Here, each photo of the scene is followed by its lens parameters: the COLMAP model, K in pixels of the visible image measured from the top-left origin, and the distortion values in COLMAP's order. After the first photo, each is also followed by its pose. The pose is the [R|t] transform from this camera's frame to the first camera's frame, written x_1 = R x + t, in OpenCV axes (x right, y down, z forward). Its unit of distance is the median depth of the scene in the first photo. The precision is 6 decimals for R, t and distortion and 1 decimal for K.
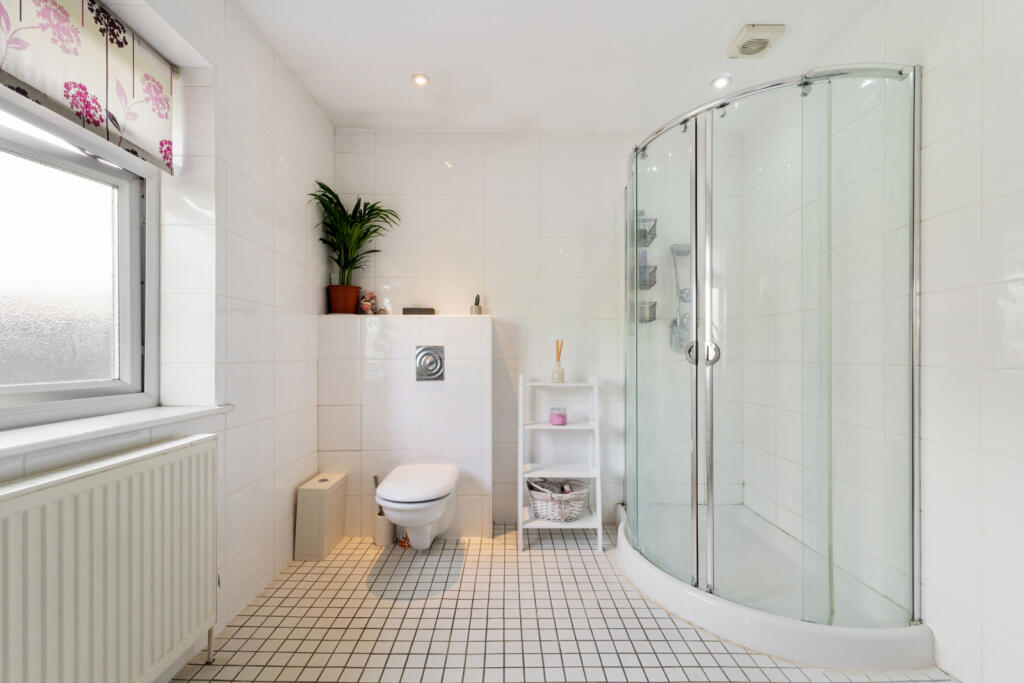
lens RADIAL K [[431.0, 0, 510.5], [0, 431.0, 351.8], [0, 0, 1]] dist [0.000828, -0.000501]
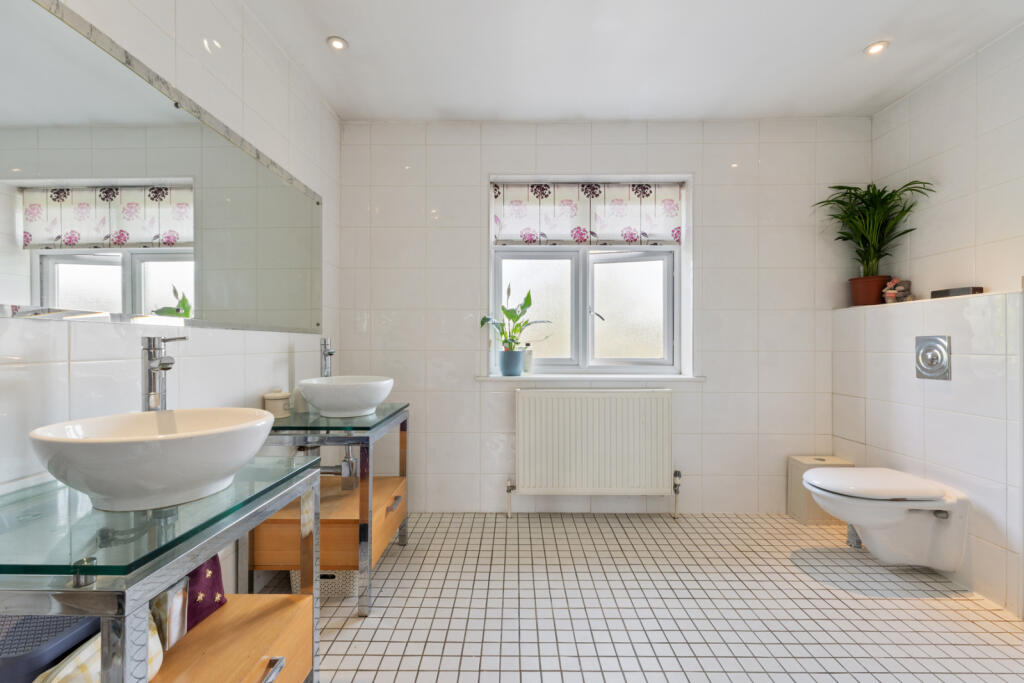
lens RADIAL K [[431.0, 0, 511.8], [0, 431.0, 343.1], [0, 0, 1]] dist [0.000828, -0.000501]
pose [[-0.019452, -0.000123, -0.999811, 0.945653], [0.002989, 0.999996, -0.000181, -0.005309], [0.999806, -0.002992, -0.019452, 0.310962]]
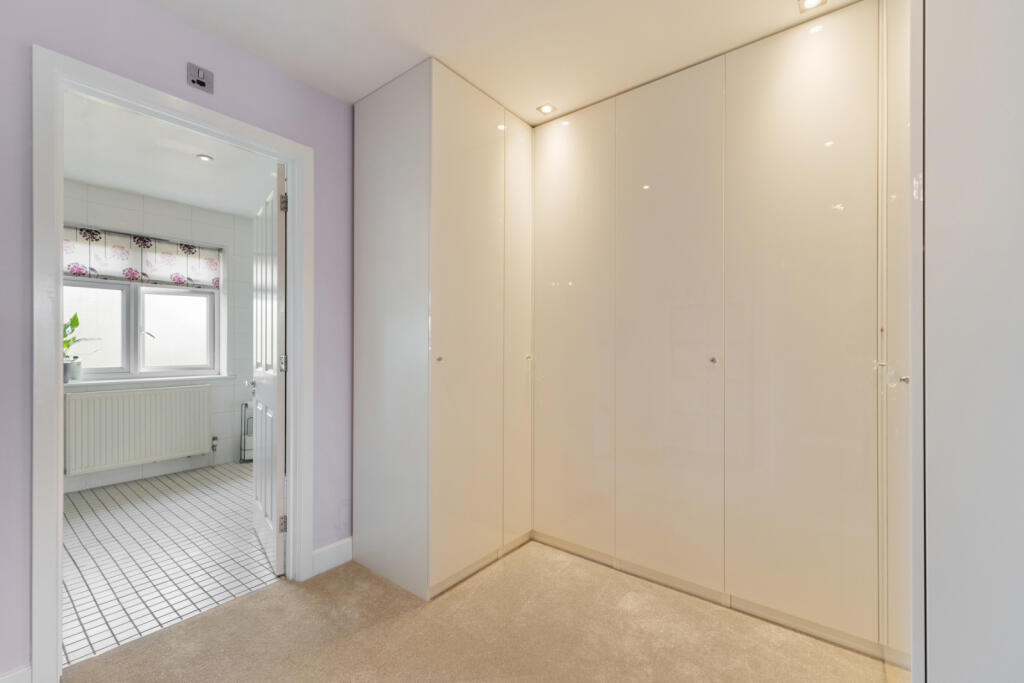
lens RADIAL K [[431.0, 0, 518.8], [0, 431.0, 345.2], [0, 0, 1]] dist [0.000828, -0.000501]
pose [[0.784887, -0.003800, -0.619627, 2.214262], [0.003871, 0.999992, -0.001229, -0.046669], [0.619626, -0.001434, 0.784896, 0.034956]]
